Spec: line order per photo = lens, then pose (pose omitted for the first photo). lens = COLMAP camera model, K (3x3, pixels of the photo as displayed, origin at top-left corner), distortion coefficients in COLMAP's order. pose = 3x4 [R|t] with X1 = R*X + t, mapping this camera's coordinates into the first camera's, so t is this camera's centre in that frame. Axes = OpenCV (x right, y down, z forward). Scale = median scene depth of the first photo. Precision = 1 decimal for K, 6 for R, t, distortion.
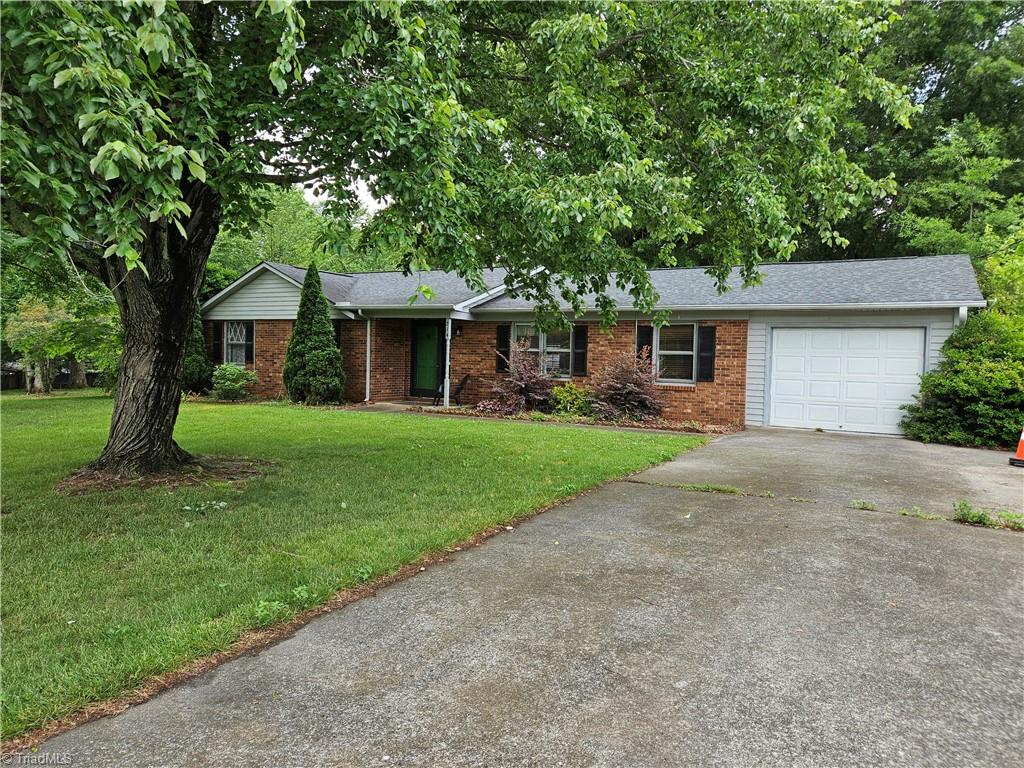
lens RADIAL K [[685.0, 0, 514.6], [0, 685.0, 381.2], [0, 0, 1]] dist [-0.009591, -0.006317]
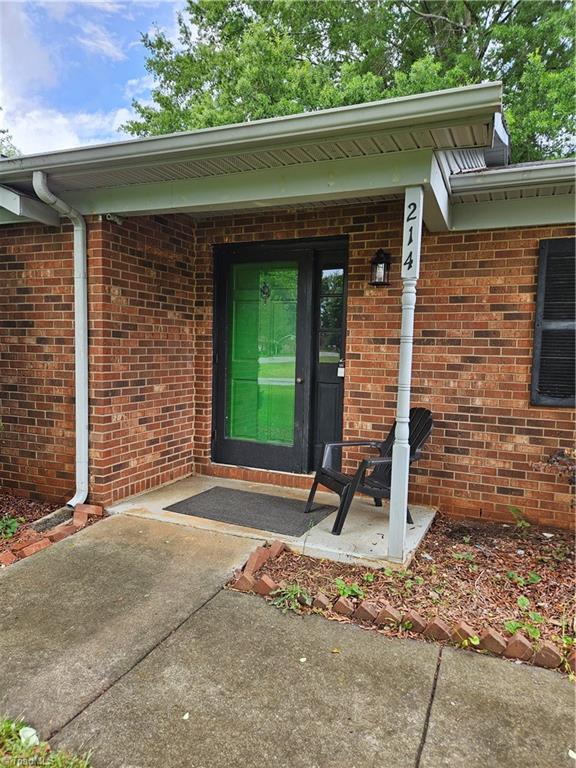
lens RADIAL K [[513.8, 0, 284.5], [0, 513.8, 385.0], [0, 0, 1]] dist [-0.009591, -0.006317]
pose [[0.996362, -0.008834, 0.084761, -0.145516], [0.004973, 0.998945, 0.045652, -0.031458], [-0.085074, -0.045064, 0.995355, 0.773999]]
